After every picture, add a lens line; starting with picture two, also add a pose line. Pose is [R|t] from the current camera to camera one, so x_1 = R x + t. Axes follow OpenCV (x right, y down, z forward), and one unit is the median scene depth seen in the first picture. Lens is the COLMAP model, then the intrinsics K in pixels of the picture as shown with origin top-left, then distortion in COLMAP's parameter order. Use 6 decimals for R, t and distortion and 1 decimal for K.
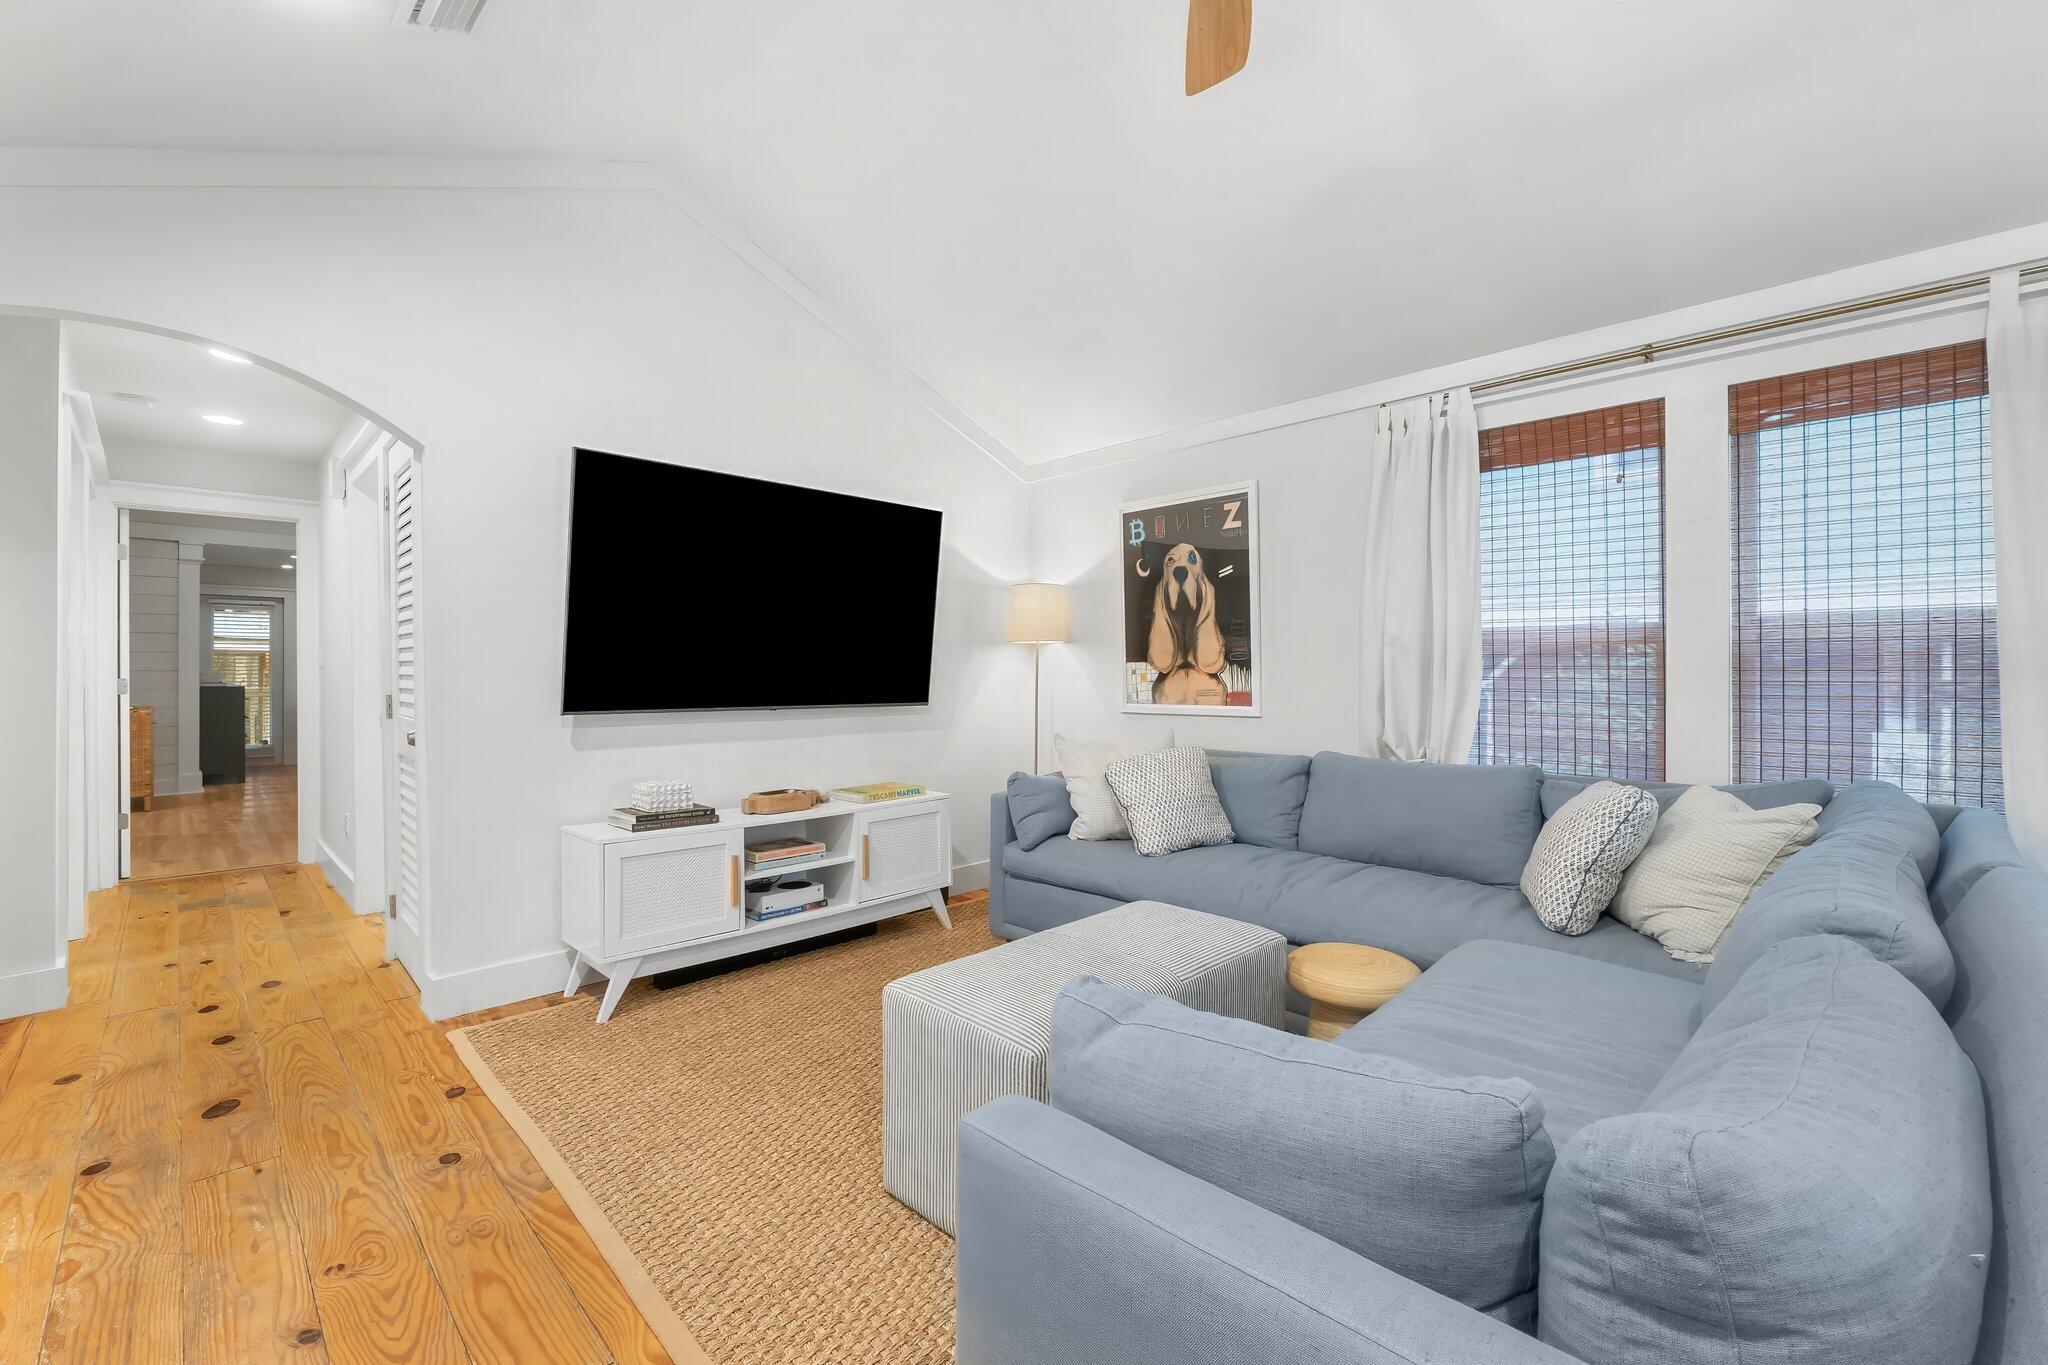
lens RADIAL K [[860.2, 0, 1035.8], [0, 860.2, 675.8], [0, 0, 1]] dist [-0.004786, -0.000290]
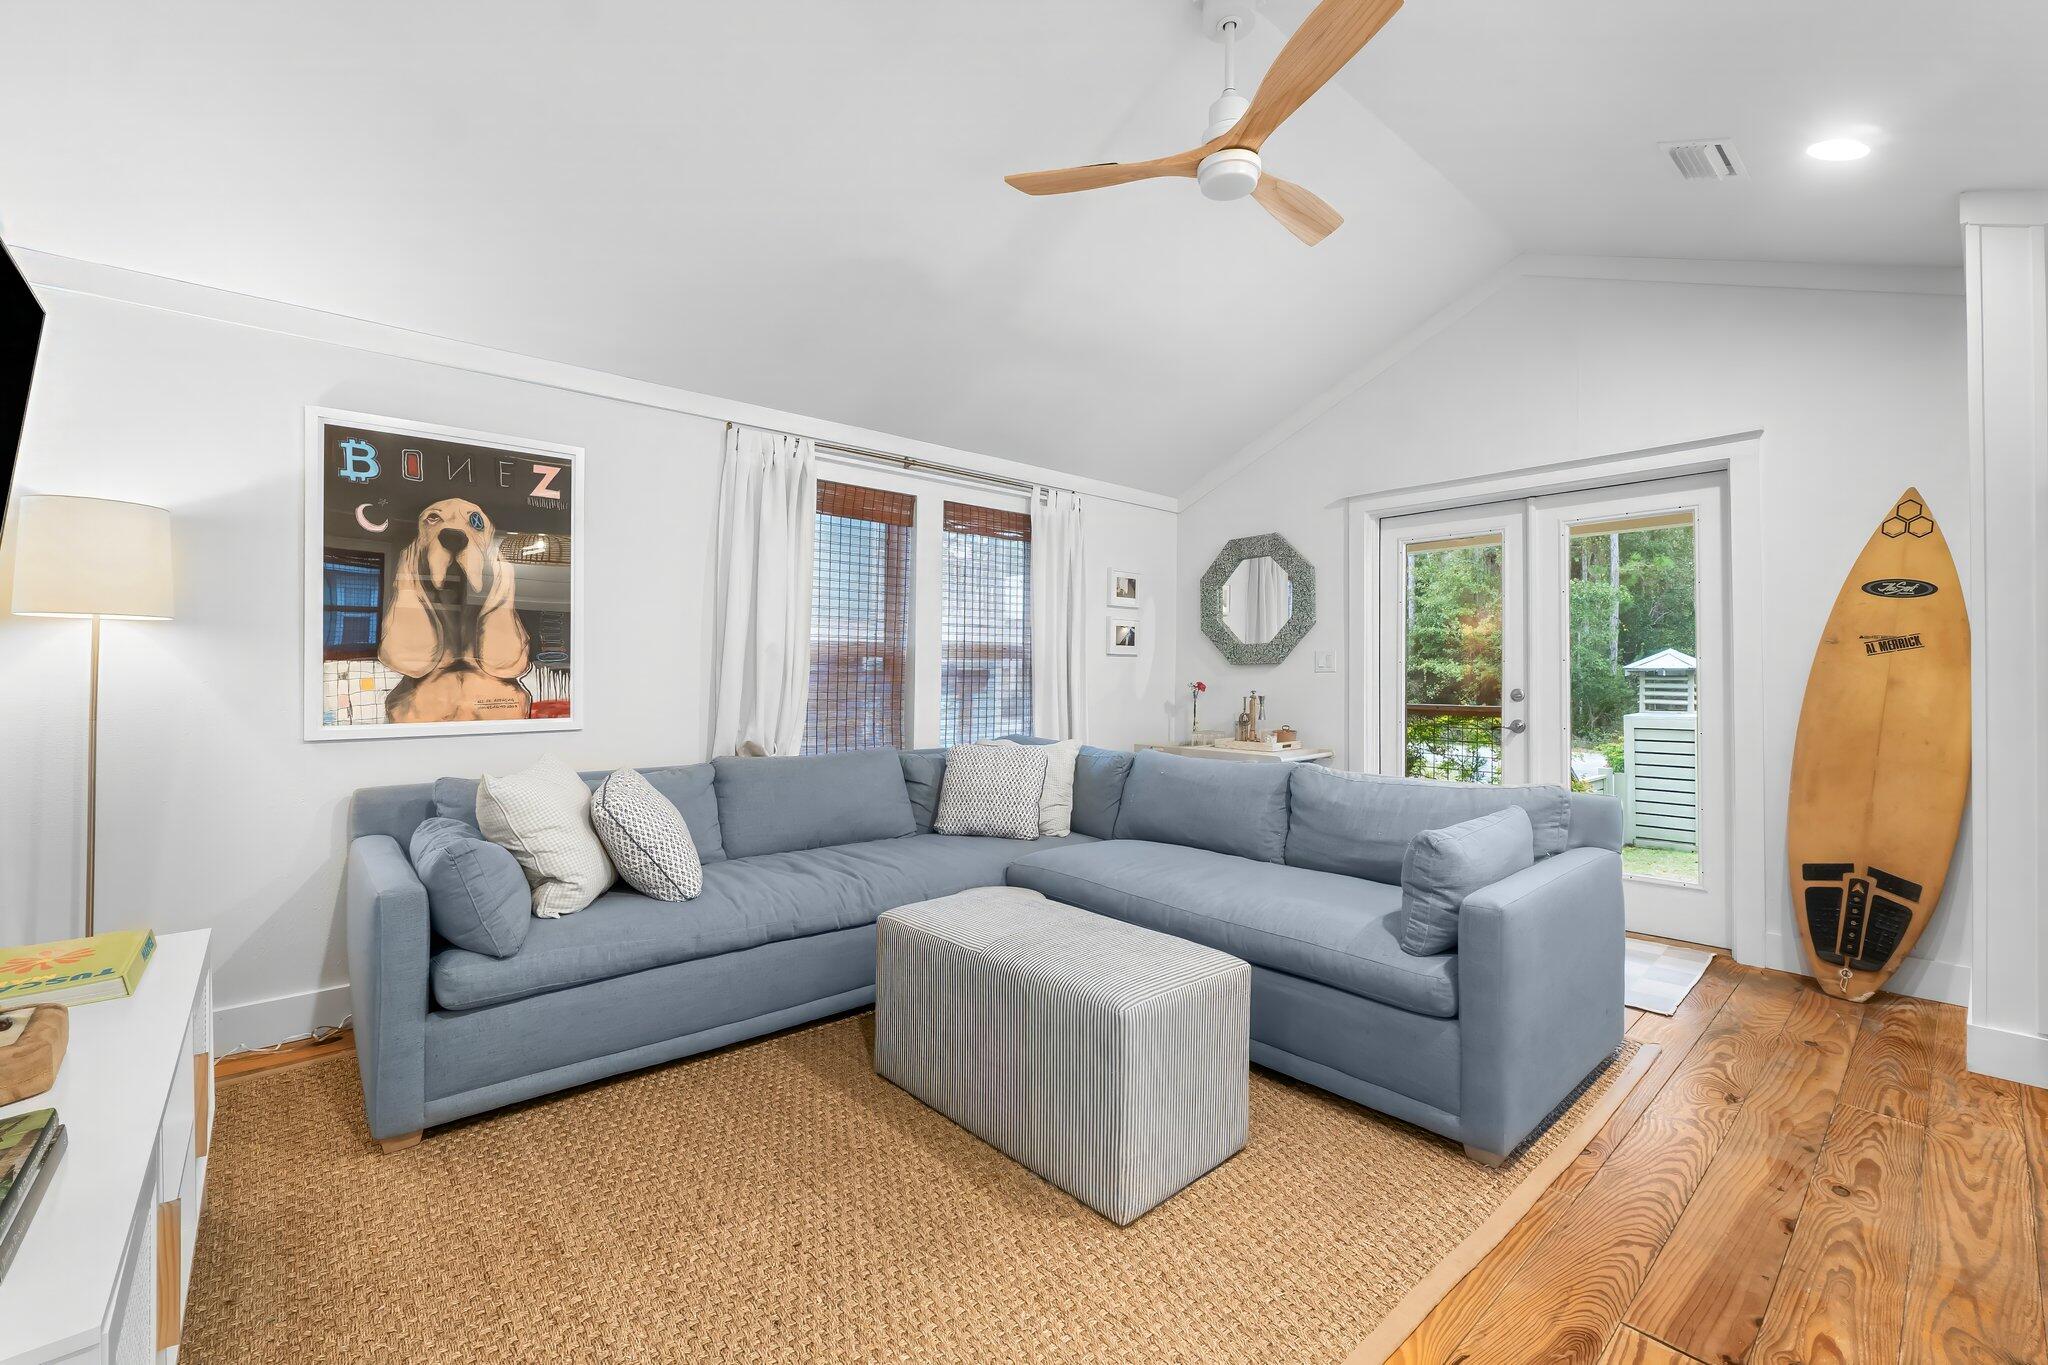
lens RADIAL K [[860.2, 0, 1032.2], [0, 860.2, 664.2], [0, 0, 1]] dist [-0.004786, -0.000290]
pose [[0.059532, 0.014333, 0.998123, -0.534545], [0.003896, 0.999886, -0.014591, -0.002048], [-0.998219, 0.004757, 0.059469, 0.488344]]
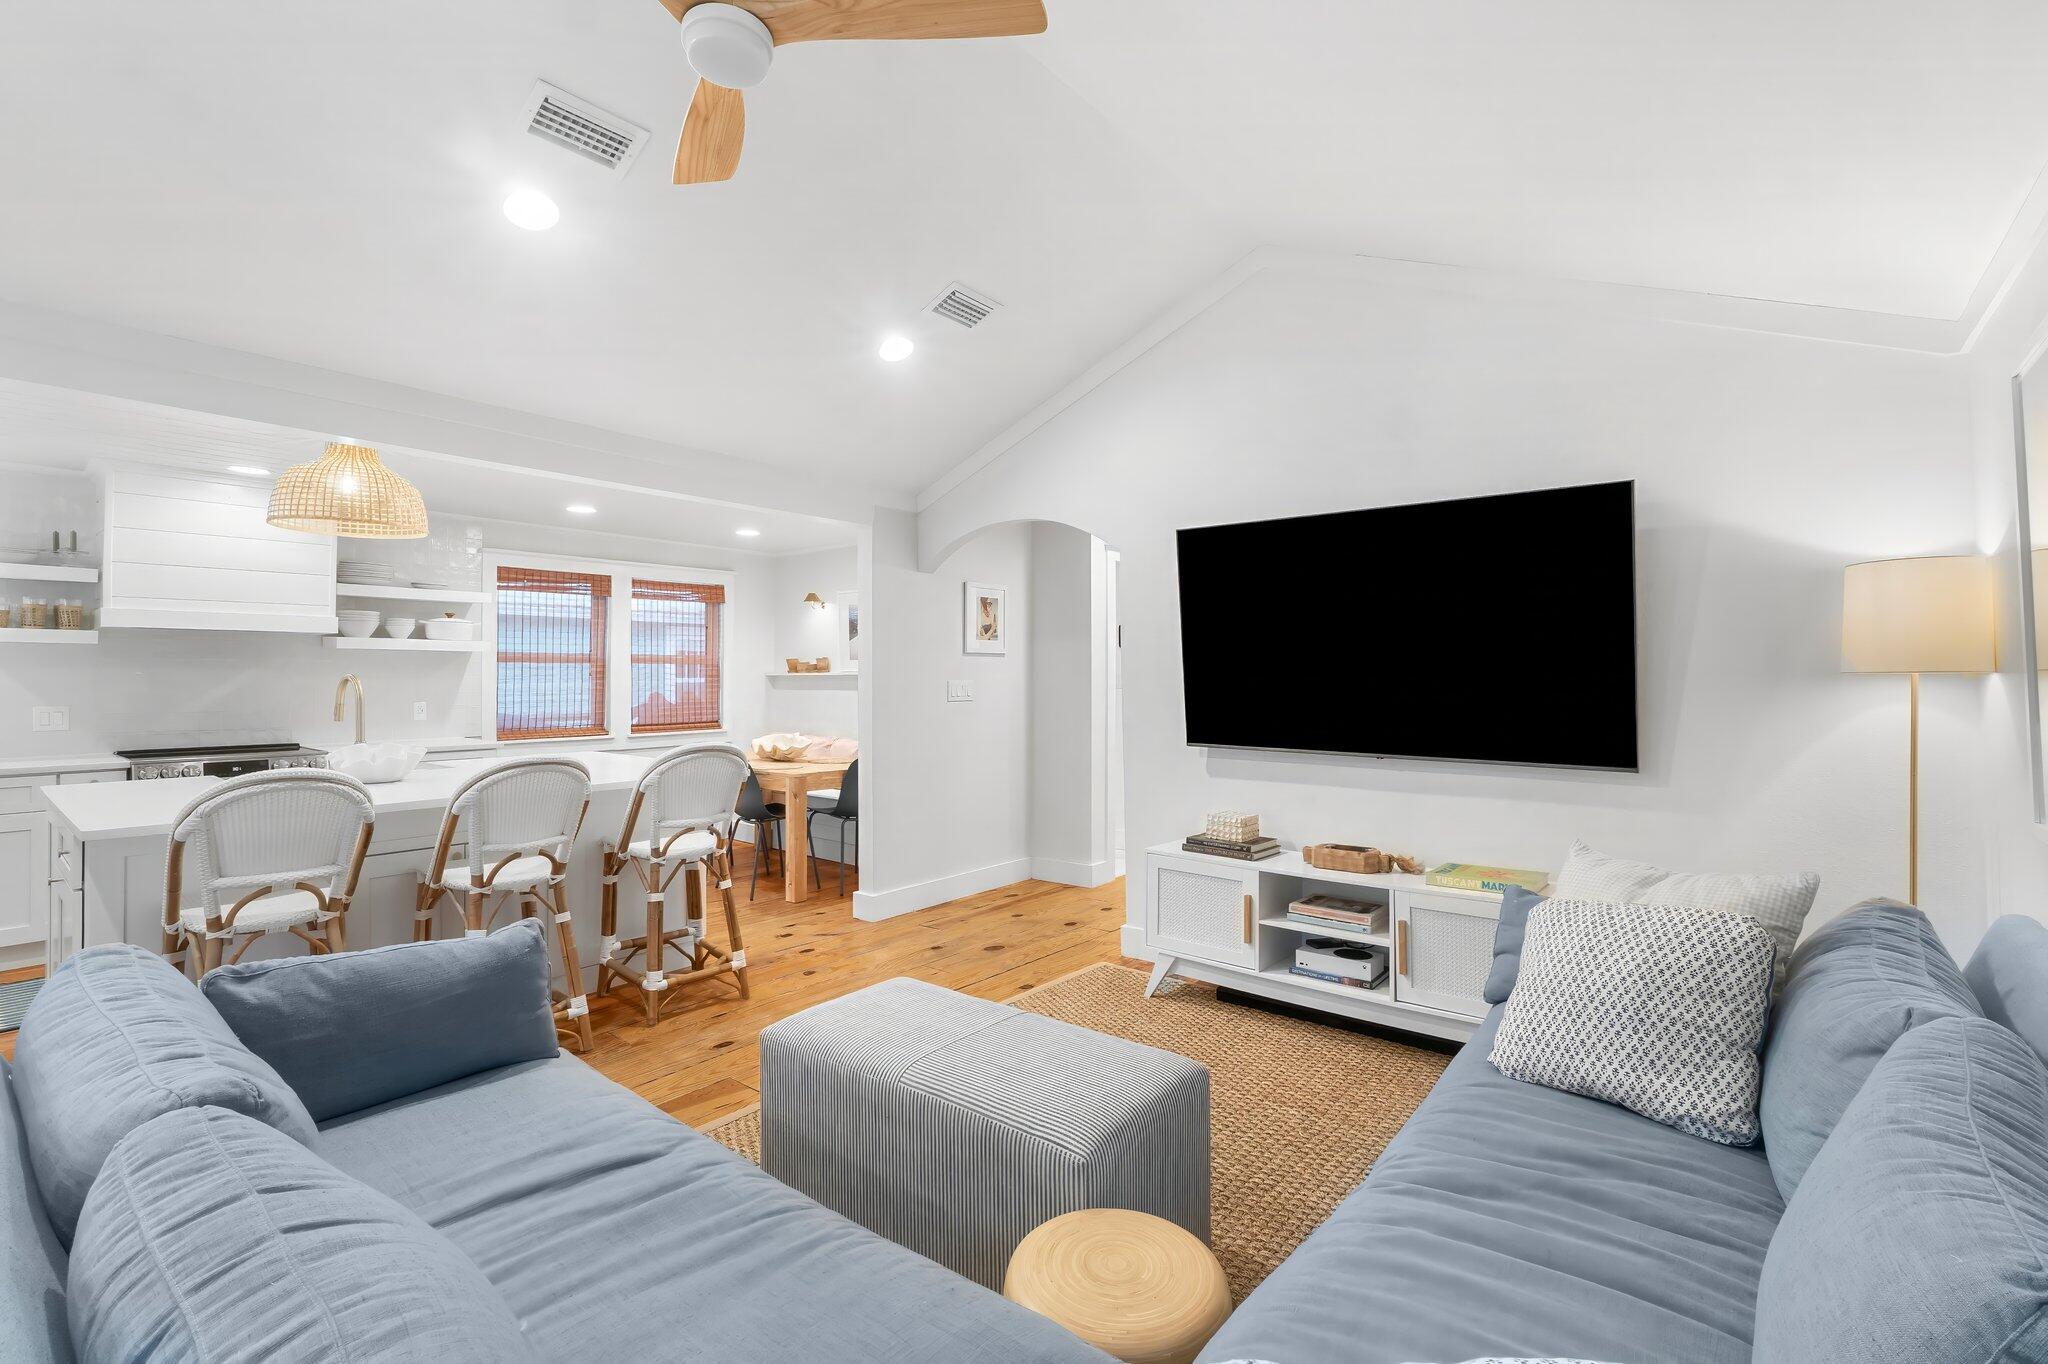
lens RADIAL K [[903.1, 0, 1034.4], [0, 903.1, 677.8], [0, 0, 1]] dist [-0.002360, -0.000075]
pose [[0.107969, 0.000266, -0.994154, 0.547205], [-0.006640, 0.999978, -0.000453, -0.038494], [0.994132, 0.006650, 0.107968, 0.493687]]
